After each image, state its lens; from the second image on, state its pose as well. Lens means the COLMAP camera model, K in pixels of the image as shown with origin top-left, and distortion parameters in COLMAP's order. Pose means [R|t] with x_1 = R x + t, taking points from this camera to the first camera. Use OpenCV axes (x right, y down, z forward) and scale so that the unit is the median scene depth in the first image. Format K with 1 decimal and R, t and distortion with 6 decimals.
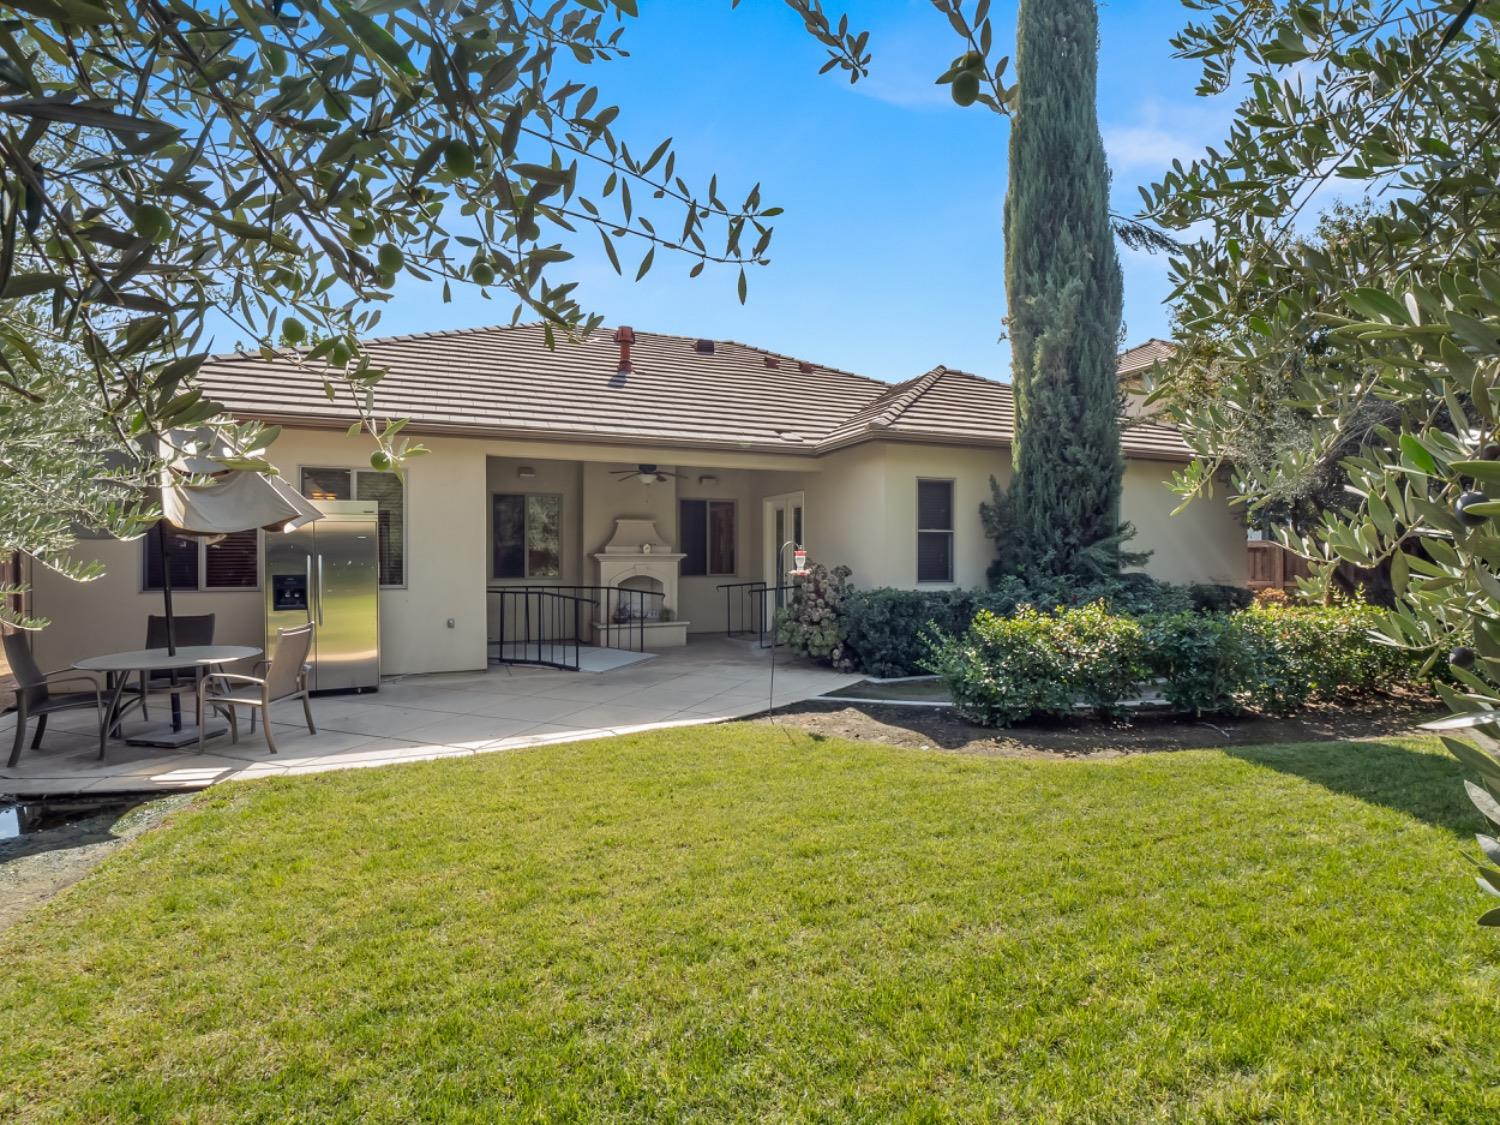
lens RADIAL K [[742.2, 0, 750.0], [0, 742.2, 559.1], [0, 0, 1]] dist [-0.006921, -0.000848]
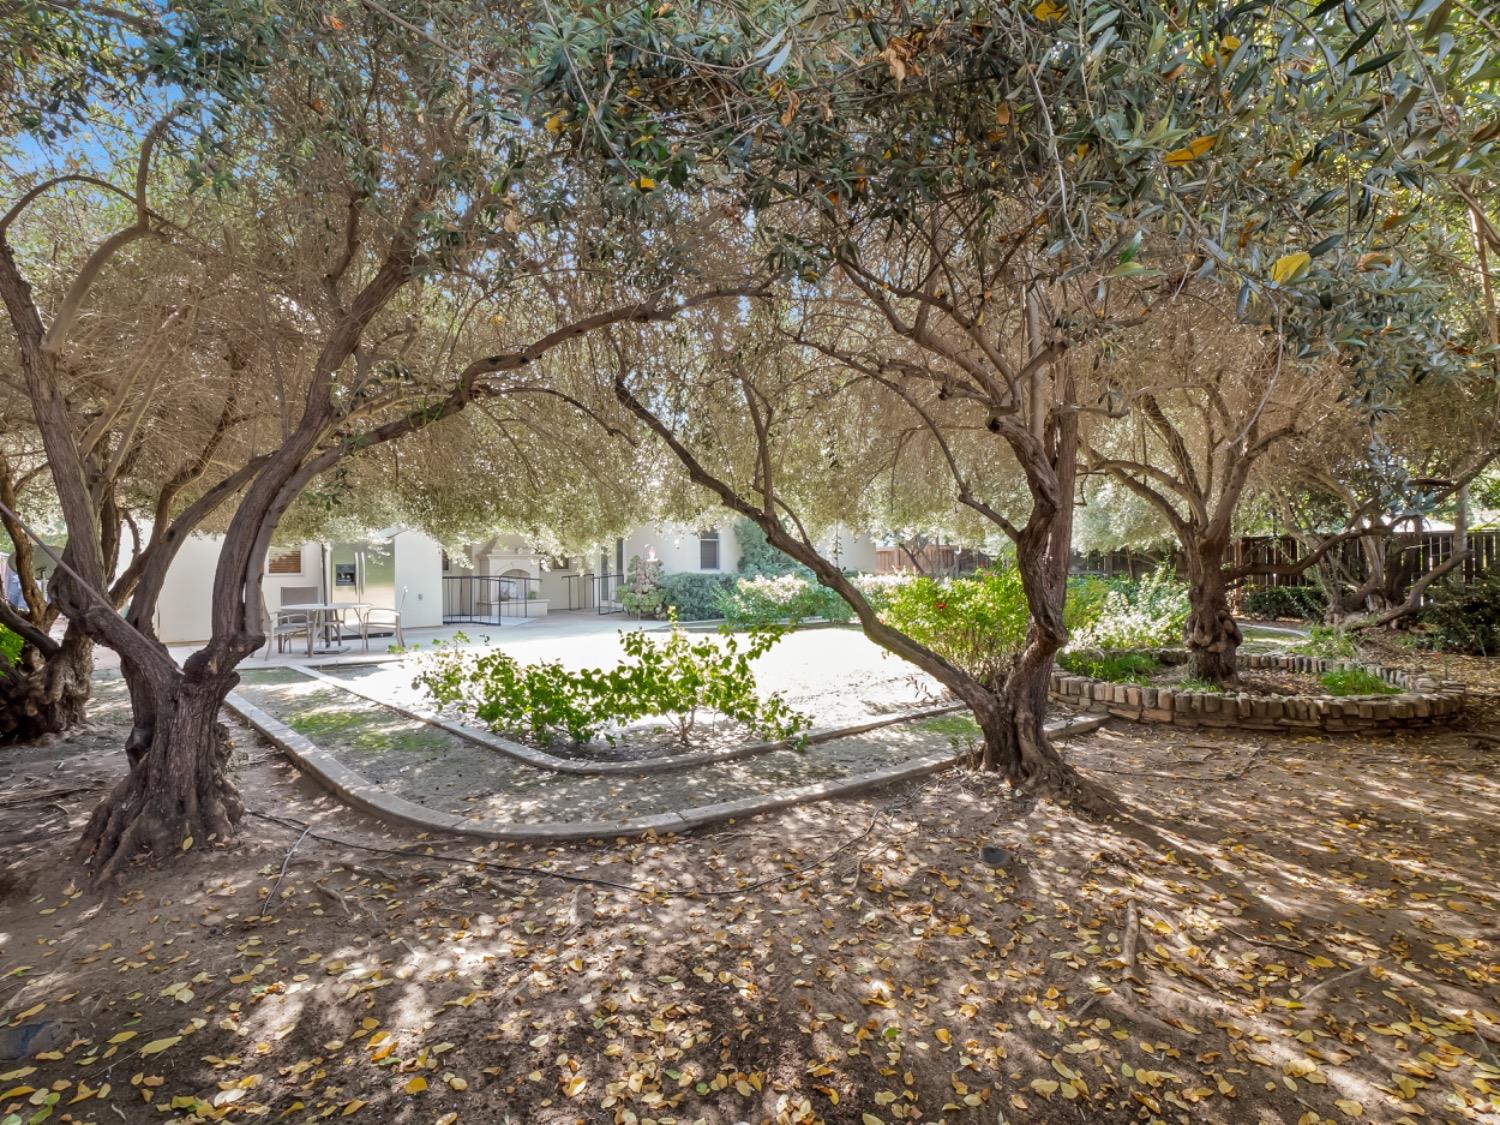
lens RADIAL K [[742.2, 0, 749.8], [0, 742.2, 563.0], [0, 0, 1]] dist [-0.006921, -0.000848]
pose [[0.936826, -0.005566, 0.349750, -0.352707], [0.007605, 0.999961, -0.004457, 0.031739], [-0.349712, 0.006835, 0.936832, -0.866572]]
